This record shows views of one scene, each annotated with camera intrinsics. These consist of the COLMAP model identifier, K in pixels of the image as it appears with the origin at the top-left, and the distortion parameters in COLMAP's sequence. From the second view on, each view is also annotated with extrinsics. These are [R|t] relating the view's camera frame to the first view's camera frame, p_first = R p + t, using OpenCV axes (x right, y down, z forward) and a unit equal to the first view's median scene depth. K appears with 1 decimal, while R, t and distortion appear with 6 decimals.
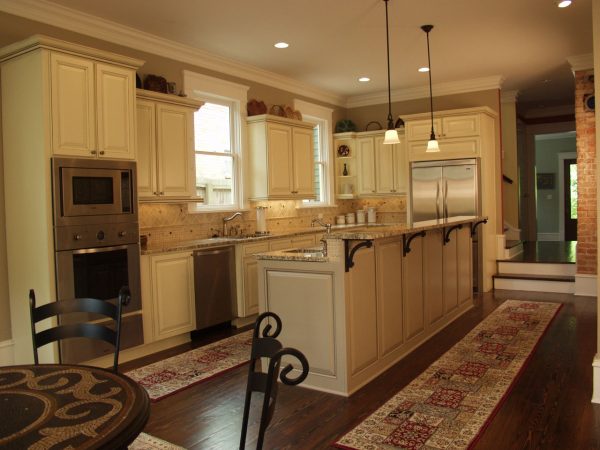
lens RADIAL K [[519.2, 0, 300.0], [0, 519.2, 225.0], [0, 0, 1]] dist [-0.069400, 0.004728]
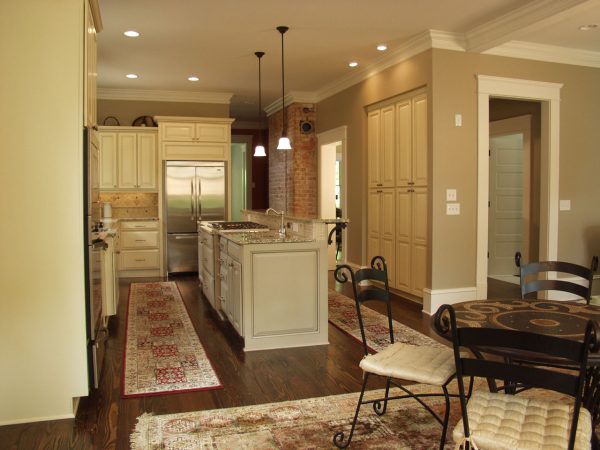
lens RADIAL K [[502.1, 0, 300.4], [0, 502.1, 228.0], [0, 0, 1]] dist [-0.008133, -0.000632]
pose [[0.630484, -0.028842, 0.775666, -0.456145], [0.022565, 0.999568, 0.018826, 0.006920], [-0.775874, 0.005633, 0.630862, 0.120929]]
